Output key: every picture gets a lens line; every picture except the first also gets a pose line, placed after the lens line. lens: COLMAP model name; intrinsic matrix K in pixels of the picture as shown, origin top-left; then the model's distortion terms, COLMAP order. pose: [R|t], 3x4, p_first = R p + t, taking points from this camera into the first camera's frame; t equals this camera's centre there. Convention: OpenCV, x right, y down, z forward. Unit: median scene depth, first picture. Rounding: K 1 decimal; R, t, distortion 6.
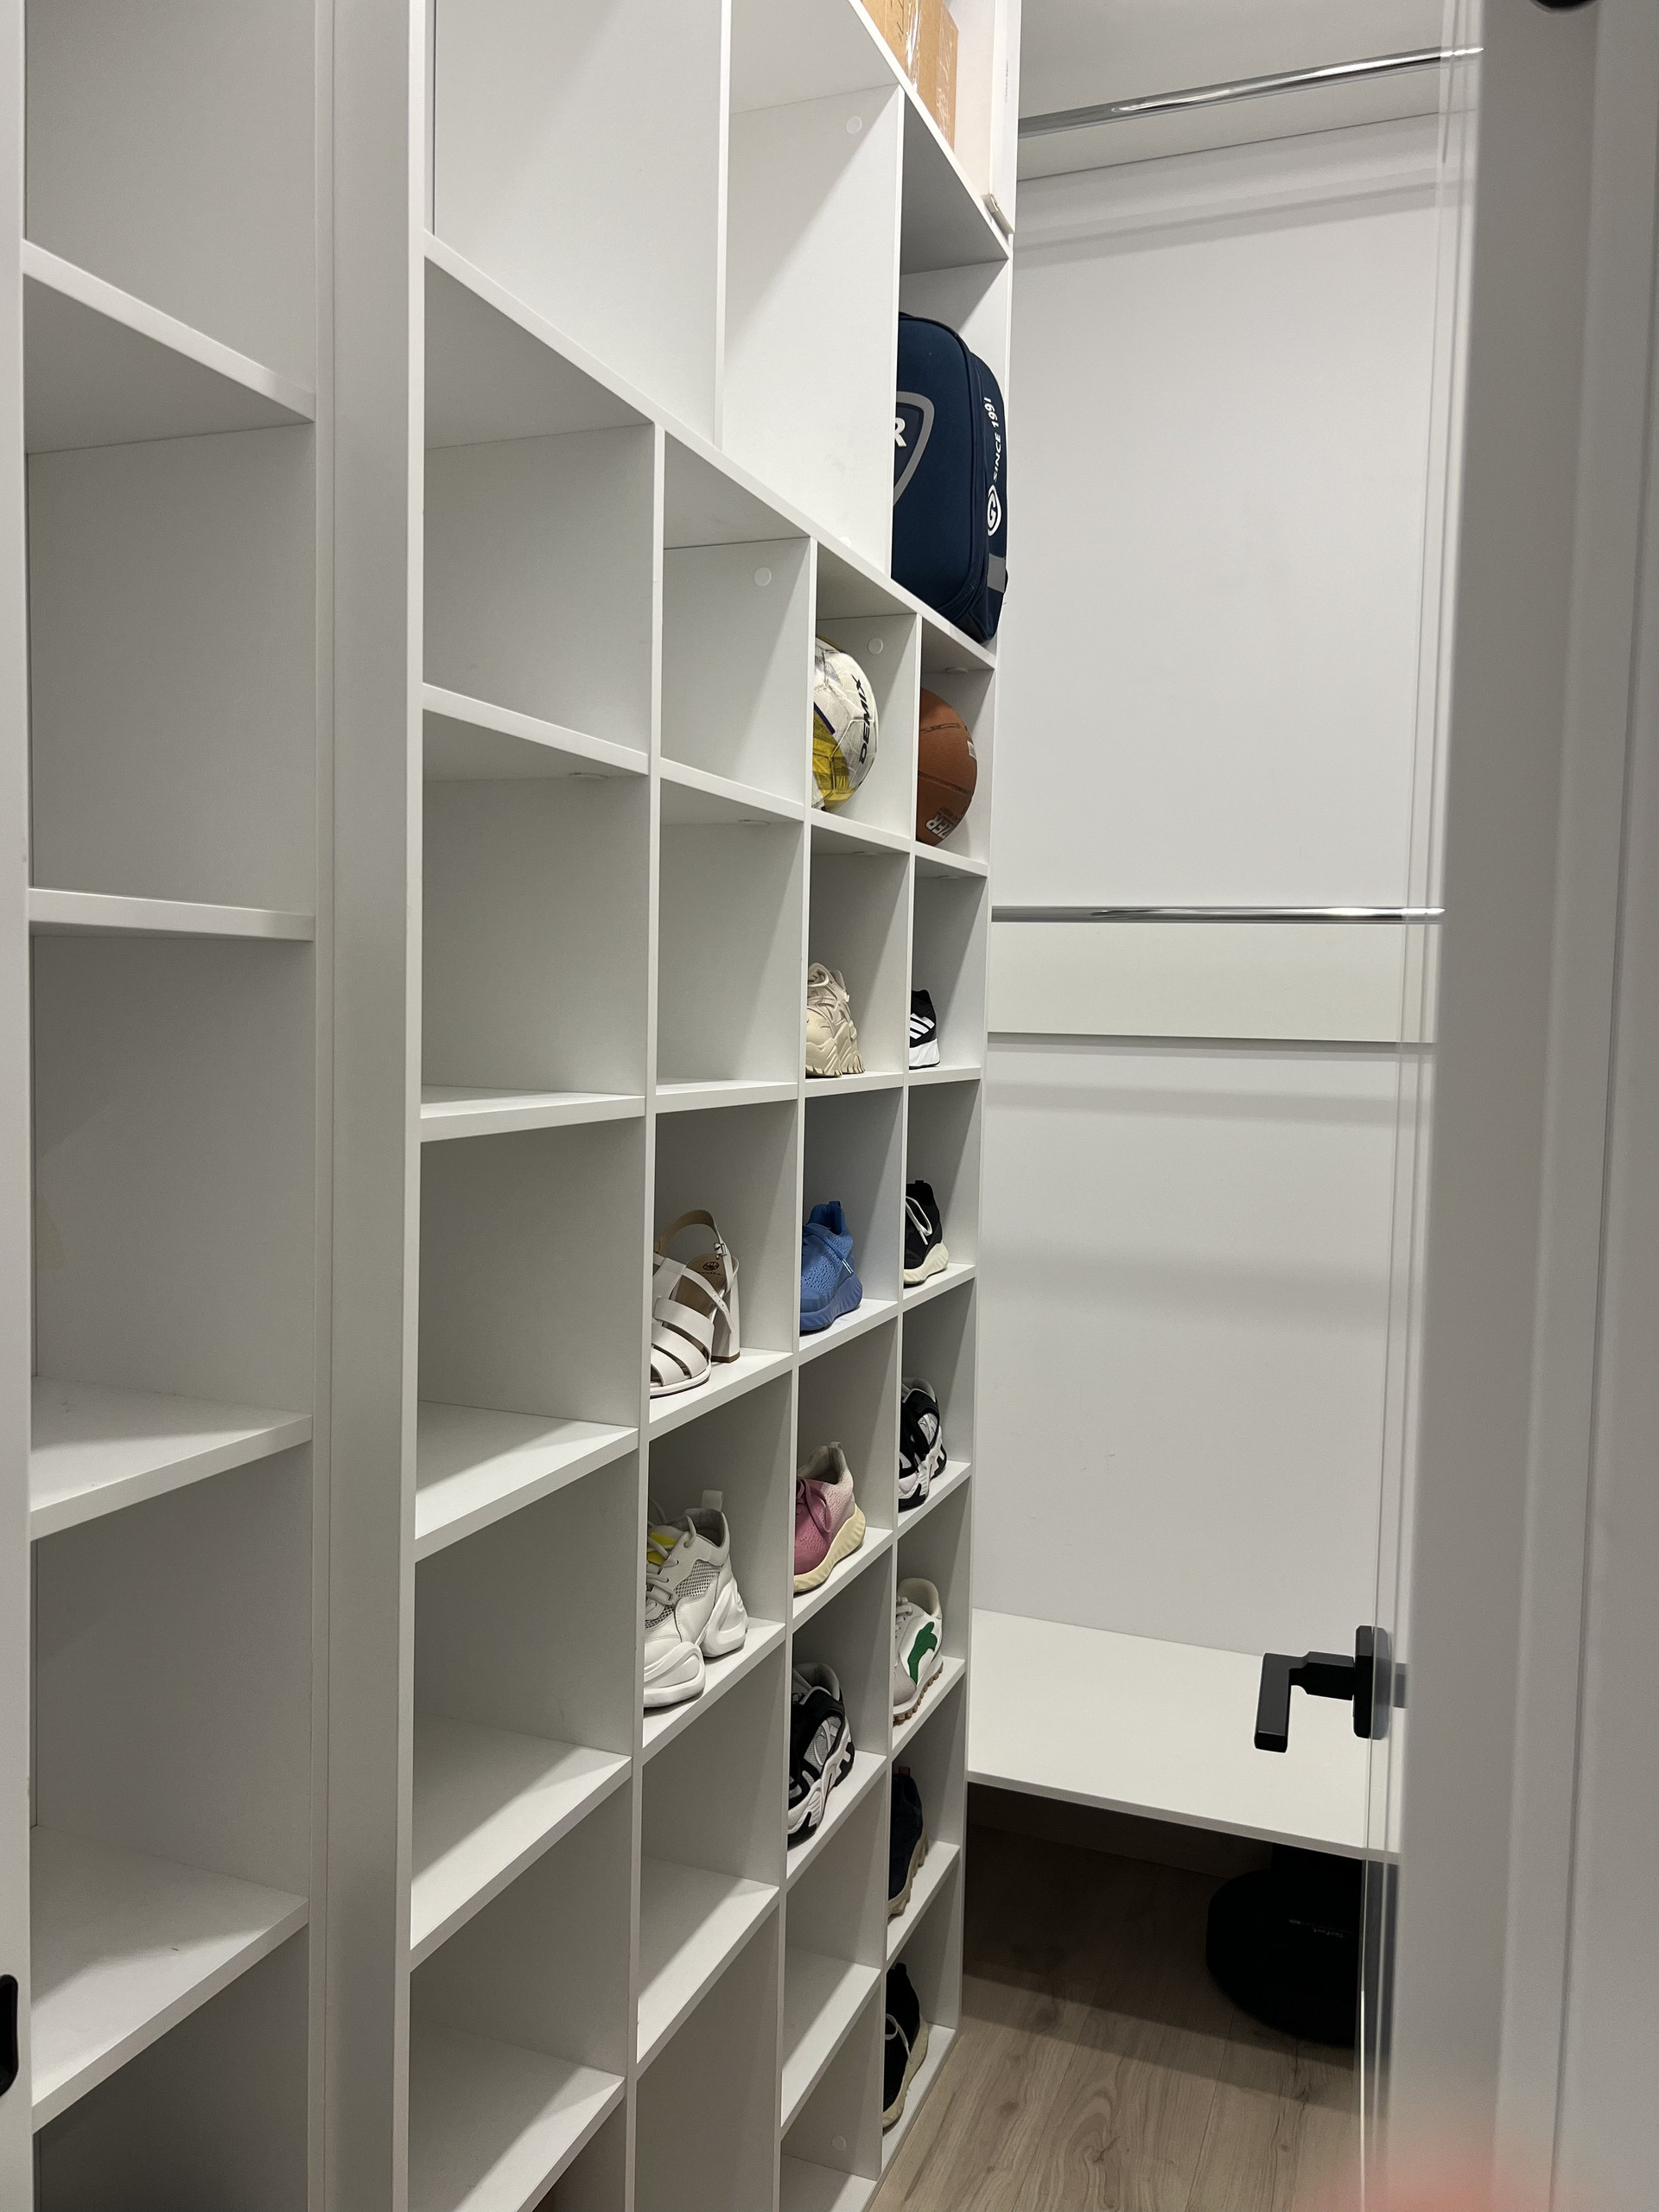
lens RADIAL K [[1630.8, 0, 829.5], [0, 1630.8, 1106.0], [0, 0, 1]] dist [0.055775, -0.052101]
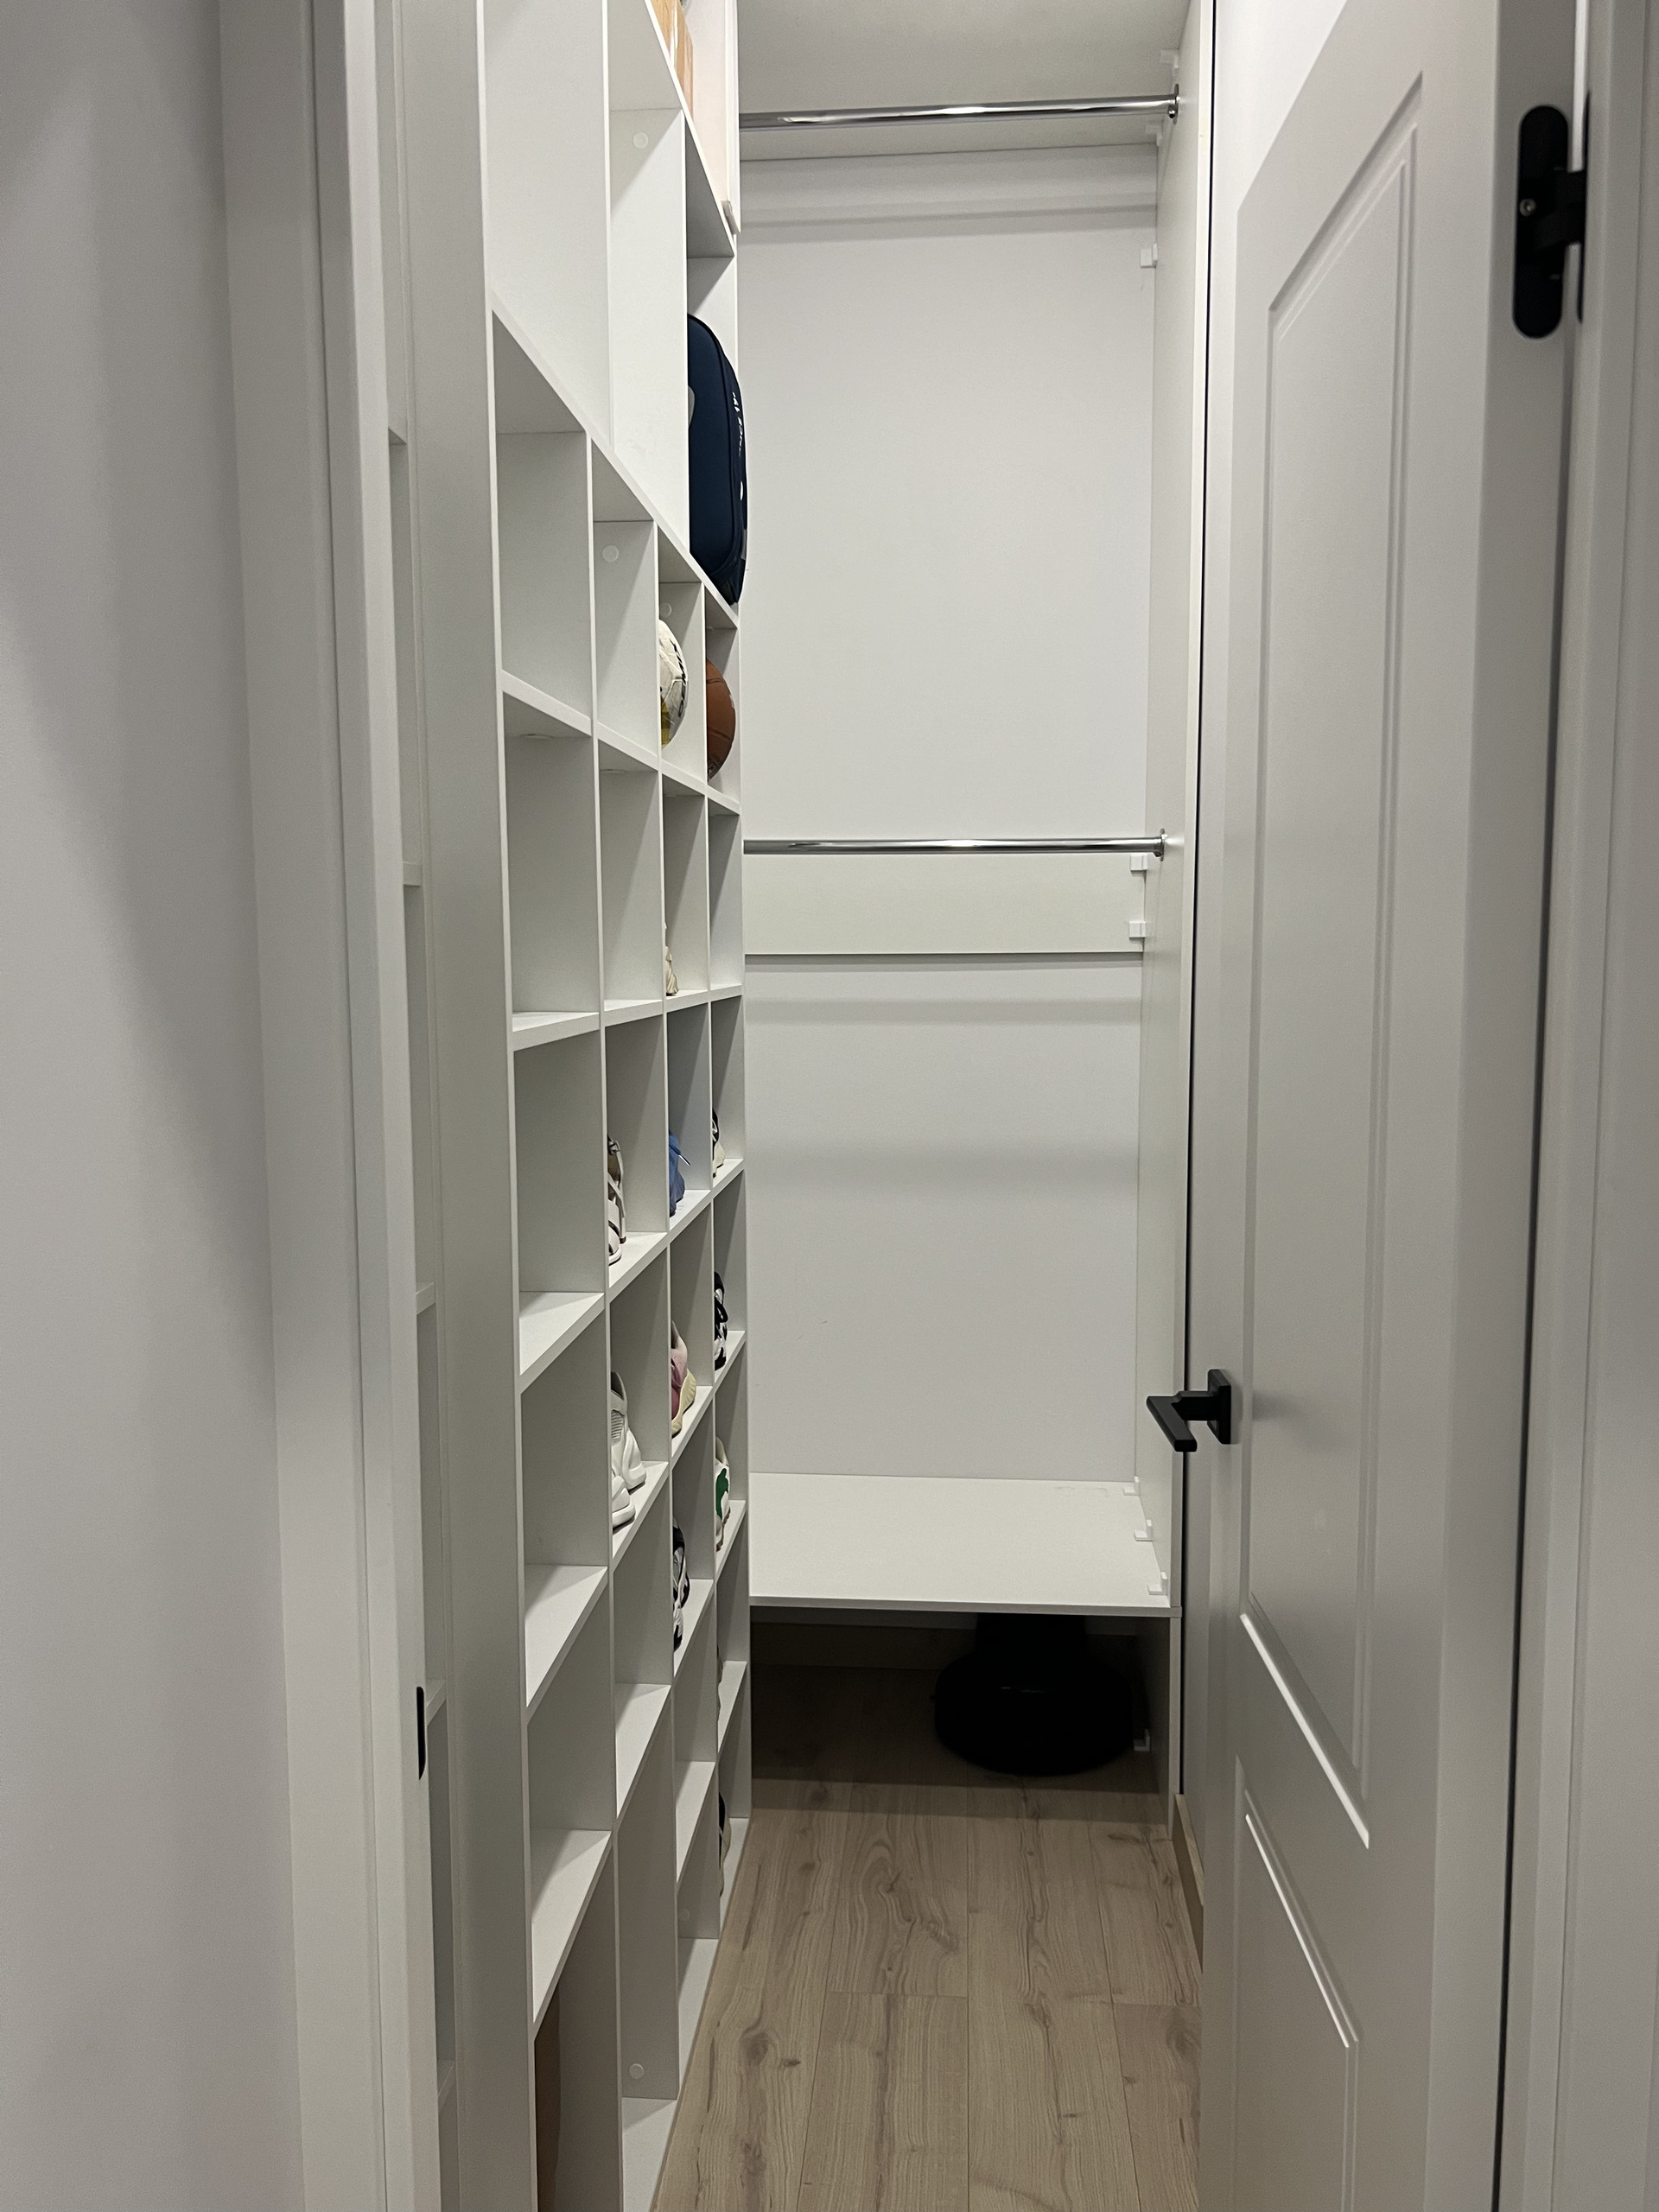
lens RADIAL K [[1630.8, 0, 829.5], [0, 1630.8, 1106.0], [0, 0, 1]] dist [0.055775, -0.052101]
pose [[0.957805, -0.051057, 0.282846, -0.180250], [0.038666, 0.998039, 0.049222, 0.006692], [-0.284804, -0.036209, 0.957902, -0.108882]]
